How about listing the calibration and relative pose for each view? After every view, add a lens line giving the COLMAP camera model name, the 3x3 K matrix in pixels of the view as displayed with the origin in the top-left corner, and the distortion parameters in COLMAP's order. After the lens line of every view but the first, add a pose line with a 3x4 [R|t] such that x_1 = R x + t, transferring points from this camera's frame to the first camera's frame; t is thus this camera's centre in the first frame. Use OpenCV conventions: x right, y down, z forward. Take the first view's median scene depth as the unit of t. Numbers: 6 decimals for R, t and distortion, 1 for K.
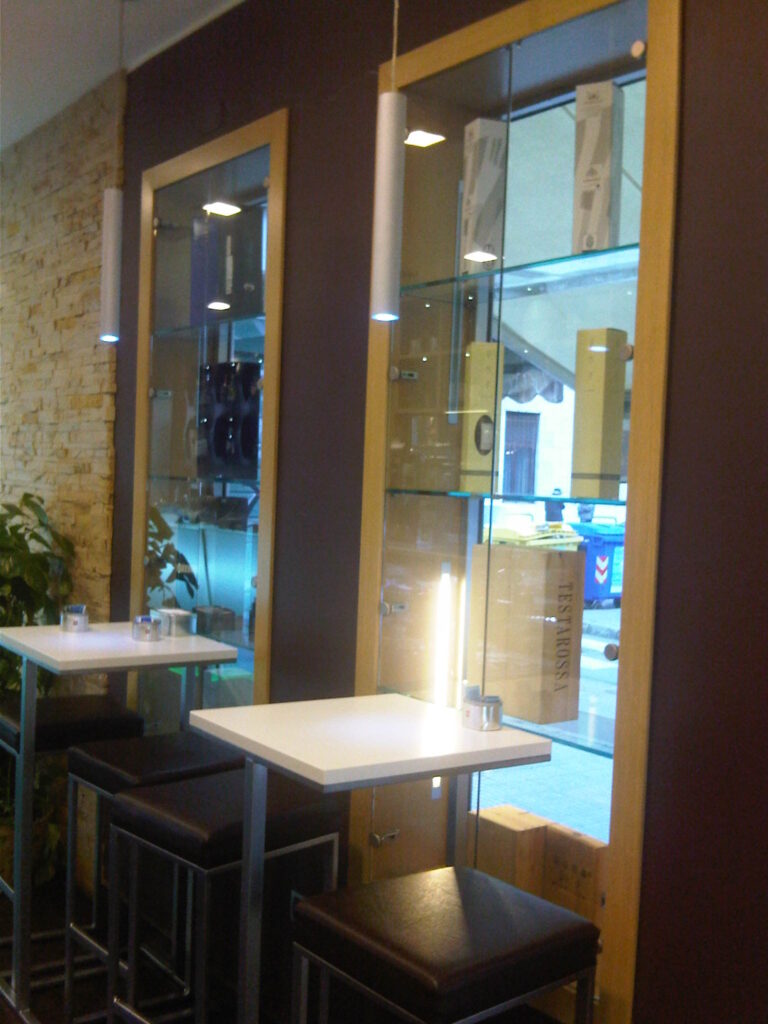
lens RADIAL K [[1127.6, 0, 384.2], [0, 1127.6, 508.6], [0, 0, 1]] dist [-0.014267, 0.000000]
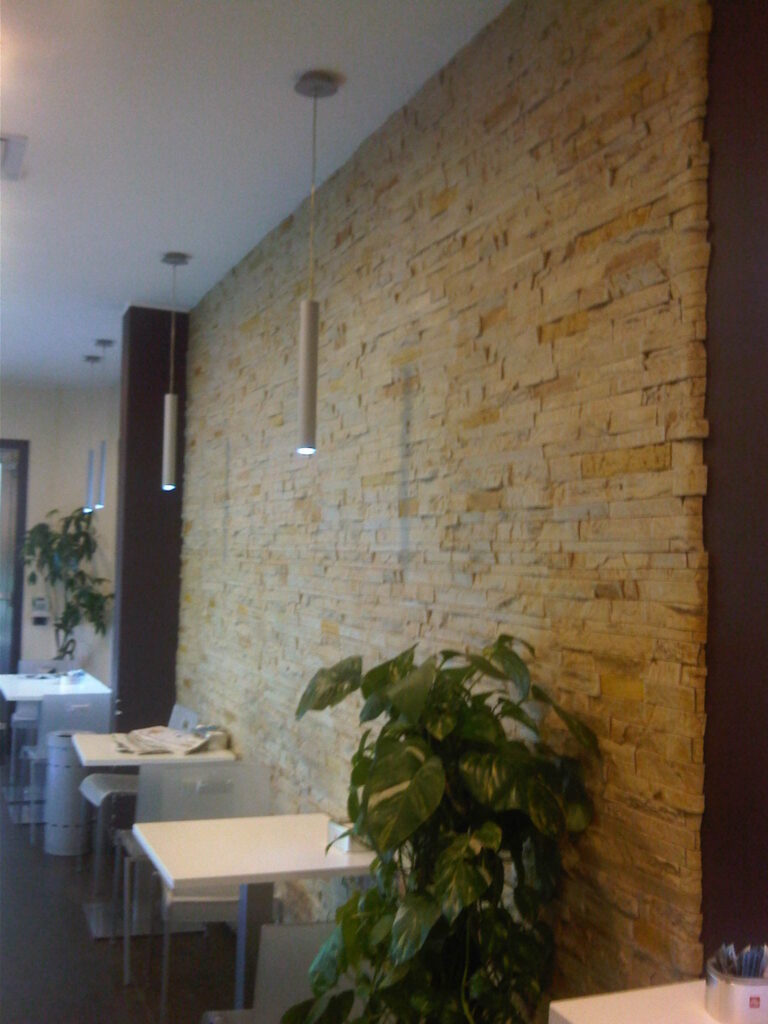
lens RADIAL K [[1127.6, 0, 382.9], [0, 1127.6, 514.4], [0, 0, 1]] dist [-0.014267, 0.000000]
pose [[0.963822, -0.025342, -0.265339, -0.224550], [0.004291, 0.996816, -0.079619, -0.028313], [0.266512, 0.075600, 0.960862, 0.449873]]
